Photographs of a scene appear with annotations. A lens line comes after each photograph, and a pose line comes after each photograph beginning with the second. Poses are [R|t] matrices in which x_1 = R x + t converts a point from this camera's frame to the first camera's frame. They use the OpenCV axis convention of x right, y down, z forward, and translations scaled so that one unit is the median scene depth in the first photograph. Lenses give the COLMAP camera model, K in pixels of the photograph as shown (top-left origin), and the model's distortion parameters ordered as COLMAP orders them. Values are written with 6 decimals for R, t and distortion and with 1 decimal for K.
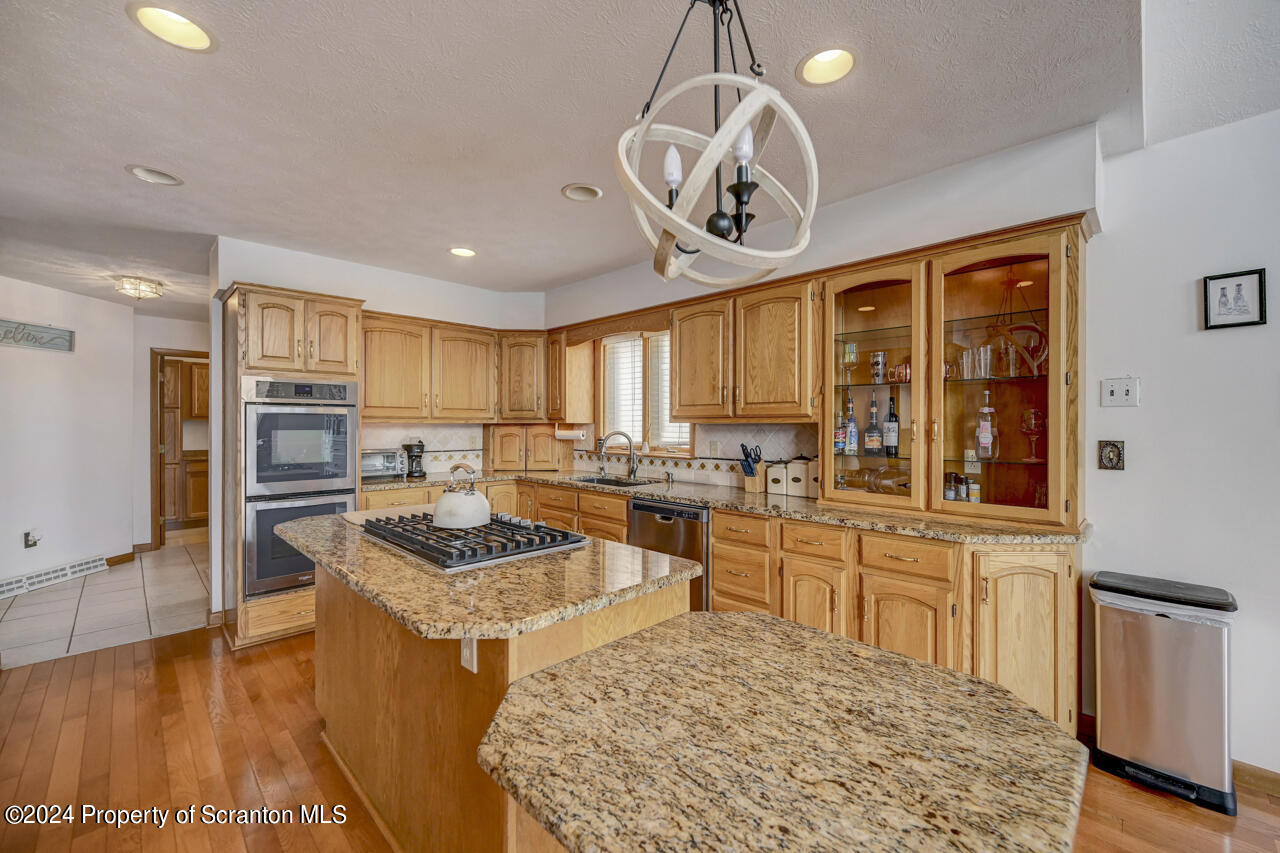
lens RADIAL K [[515.7, 0, 655.4], [0, 515.7, 427.4], [0, 0, 1]] dist [-0.001639, -0.000104]
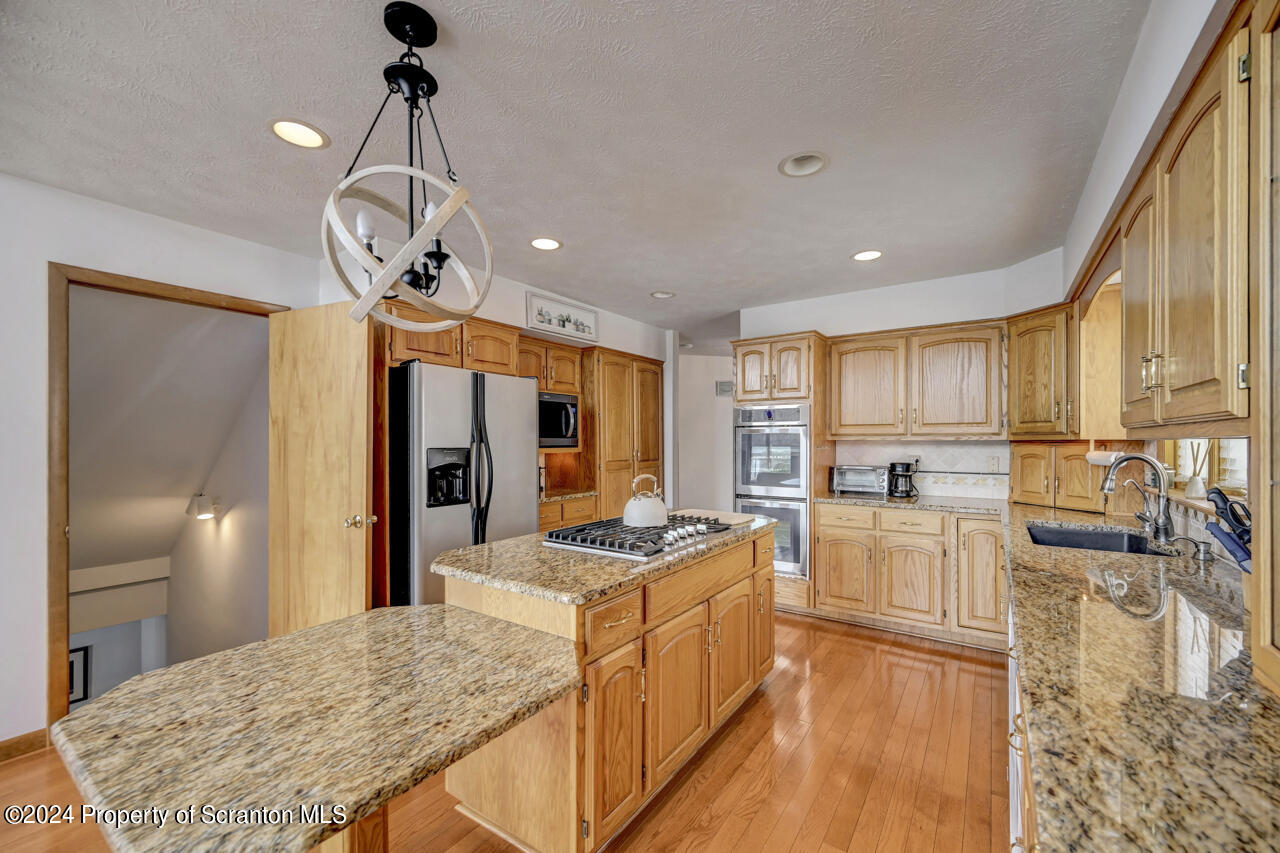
lens RADIAL K [[527.8, 0, 651.9], [0, 527.8, 443.6], [0, 0, 1]] dist [-0.003709, 0.000015]
pose [[0.164496, 0.002472, -0.986375, 1.295681], [-0.003081, 0.999993, 0.001992, -0.009100], [0.986373, 0.002712, 0.164503, 1.217367]]
